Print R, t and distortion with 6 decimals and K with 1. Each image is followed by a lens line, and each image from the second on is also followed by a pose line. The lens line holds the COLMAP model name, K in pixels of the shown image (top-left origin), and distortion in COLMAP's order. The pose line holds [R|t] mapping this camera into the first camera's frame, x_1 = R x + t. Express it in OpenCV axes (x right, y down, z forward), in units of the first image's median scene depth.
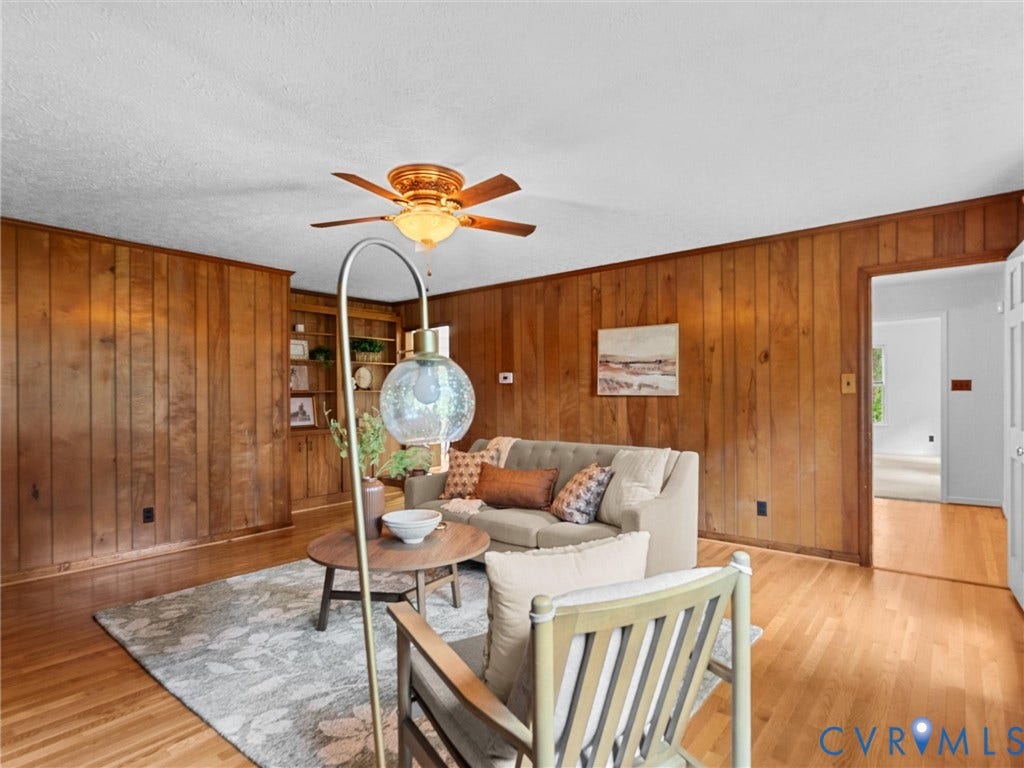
lens RADIAL K [[548.7, 0, 508.9], [0, 548.7, 391.7], [0, 0, 1]] dist [-0.001068, -0.000505]
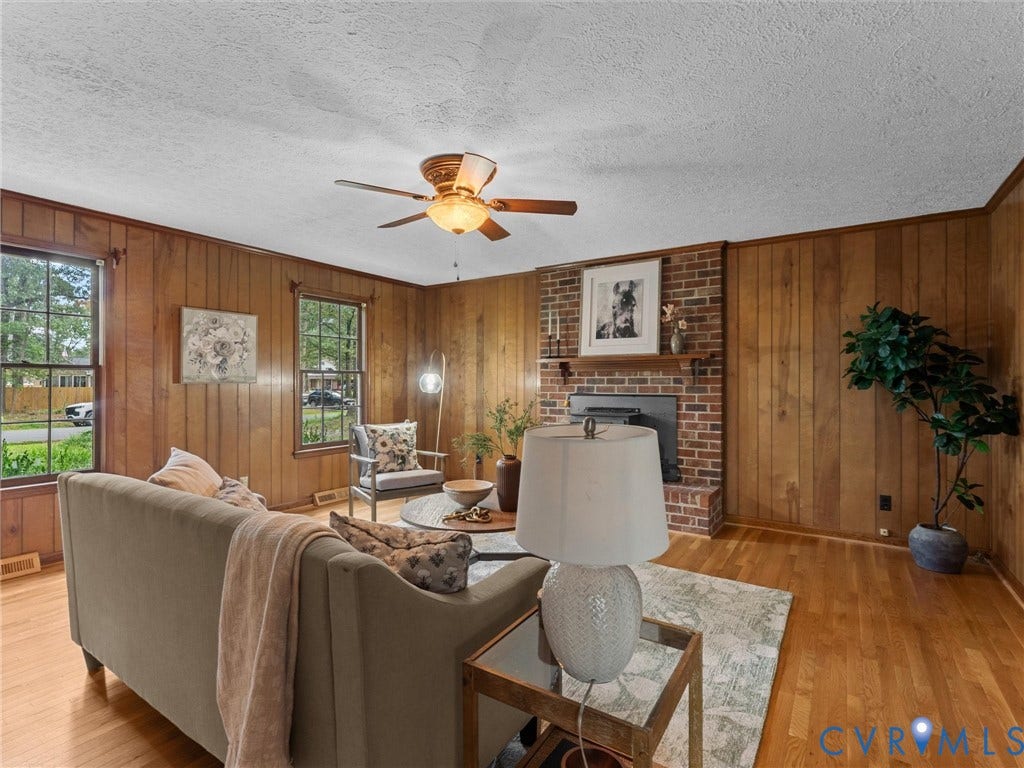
lens RADIAL K [[502.3, 0, 517.1], [0, 502.3, 380.3], [0, 0, 1]] dist [0.000505, -0.000074]
pose [[-0.993829, 0.006614, -0.110729, -0.100578], [0.007115, 0.999966, -0.004131, 0.005328], [0.110698, -0.004893, -0.993842, 1.281352]]
